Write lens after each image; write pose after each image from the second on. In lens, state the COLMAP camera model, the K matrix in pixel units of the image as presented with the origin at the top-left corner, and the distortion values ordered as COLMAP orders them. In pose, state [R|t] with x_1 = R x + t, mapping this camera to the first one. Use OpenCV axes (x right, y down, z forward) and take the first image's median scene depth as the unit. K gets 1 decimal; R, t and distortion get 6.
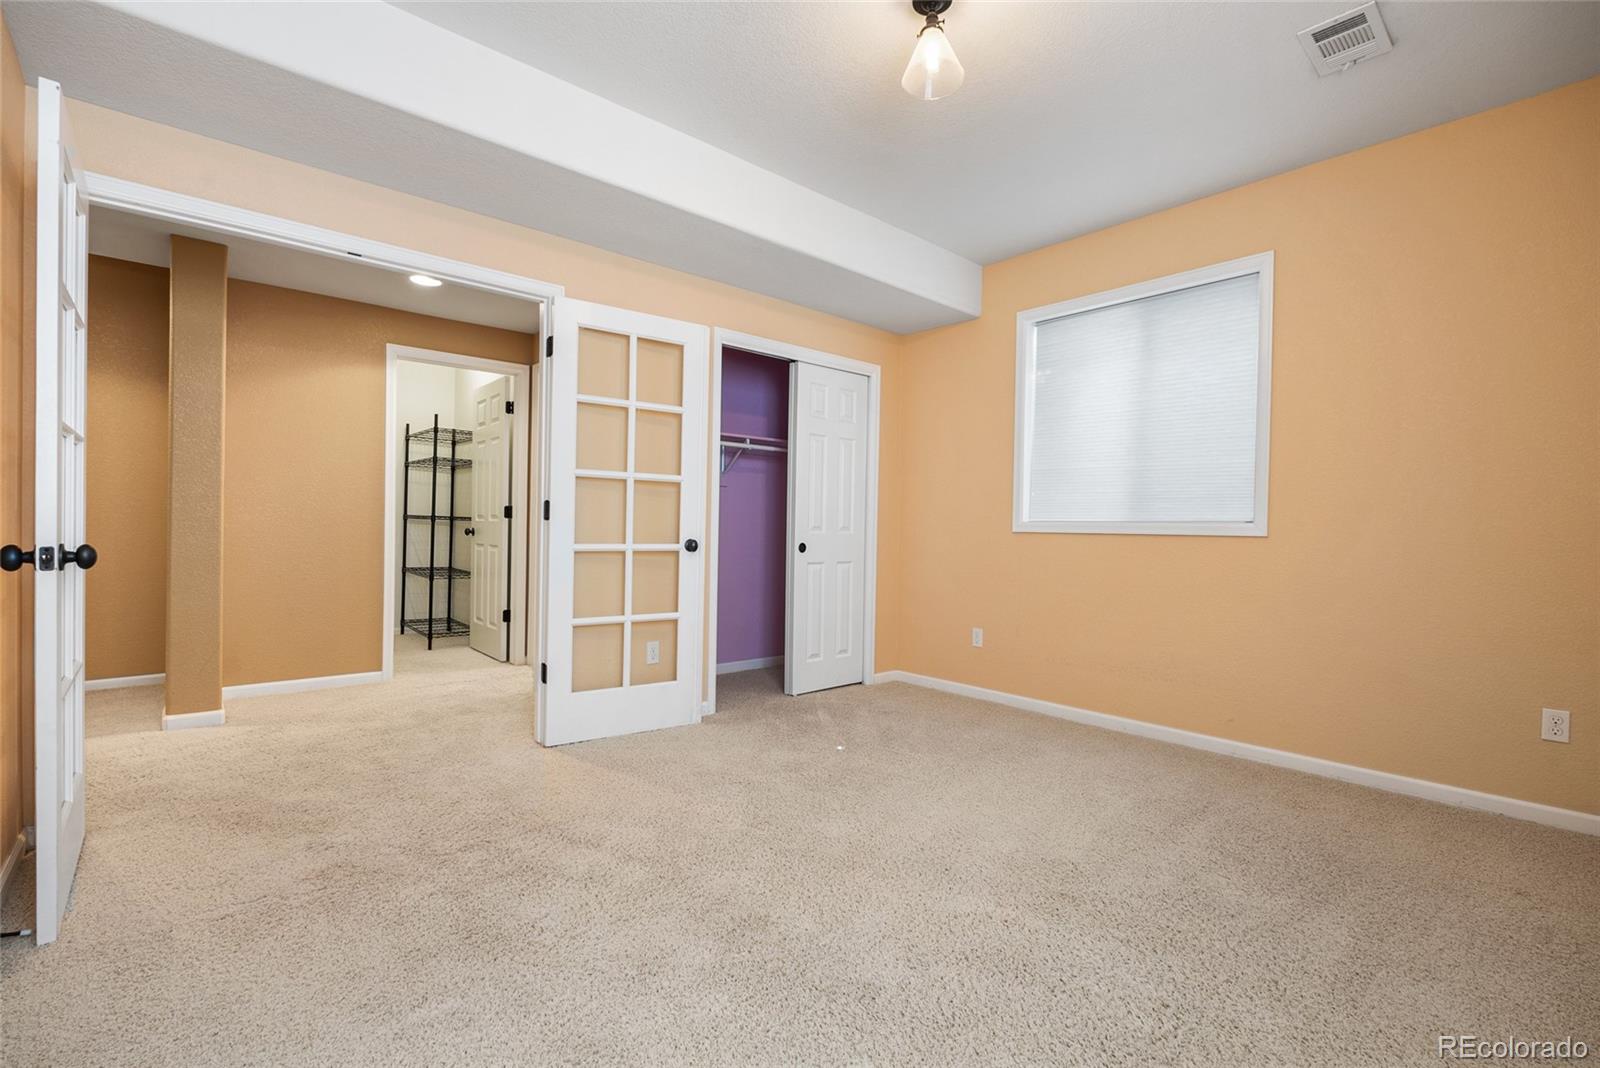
lens RADIAL K [[712.5, 0, 795.6], [0, 712.5, 536.1], [0, 0, 1]] dist [-0.003047, 0.001791]
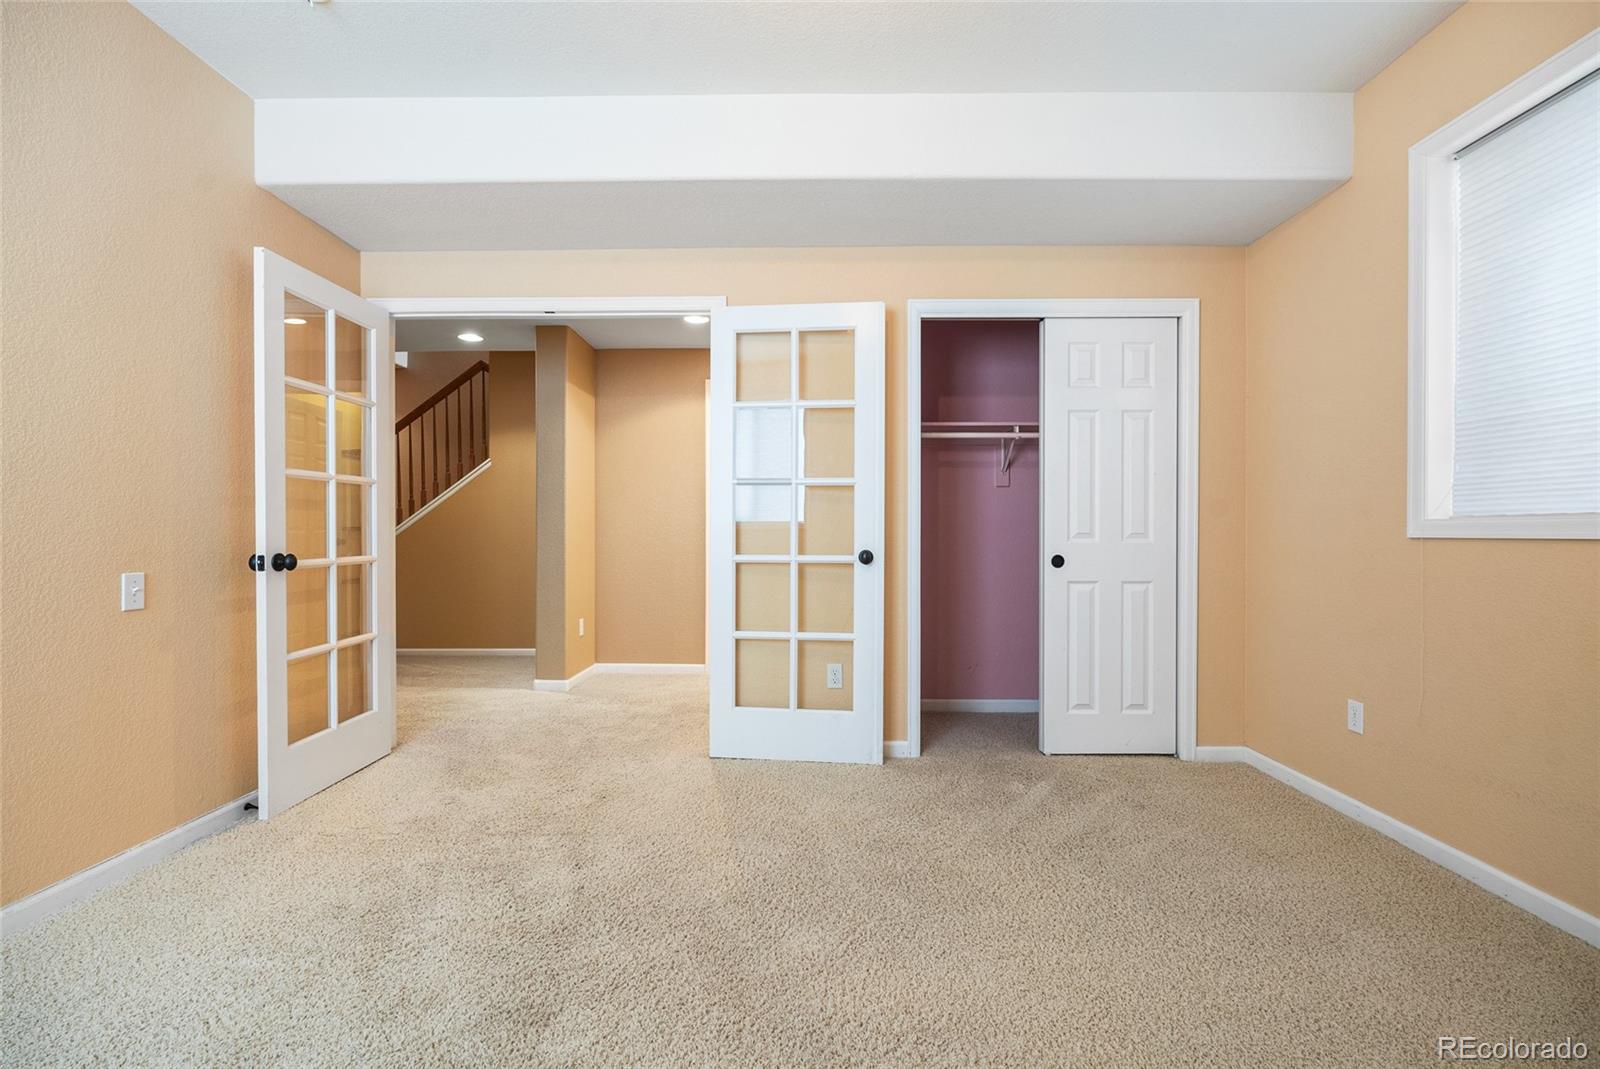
lens RADIAL K [[712.5, 0, 792.0], [0, 712.5, 535.8], [0, 0, 1]] dist [-0.003047, 0.001791]
pose [[0.742536, -0.012622, -0.669687, 0.360748], [0.002684, 0.999870, -0.015870, 0.000531], [0.669800, 0.009986, 0.742474, 0.288074]]
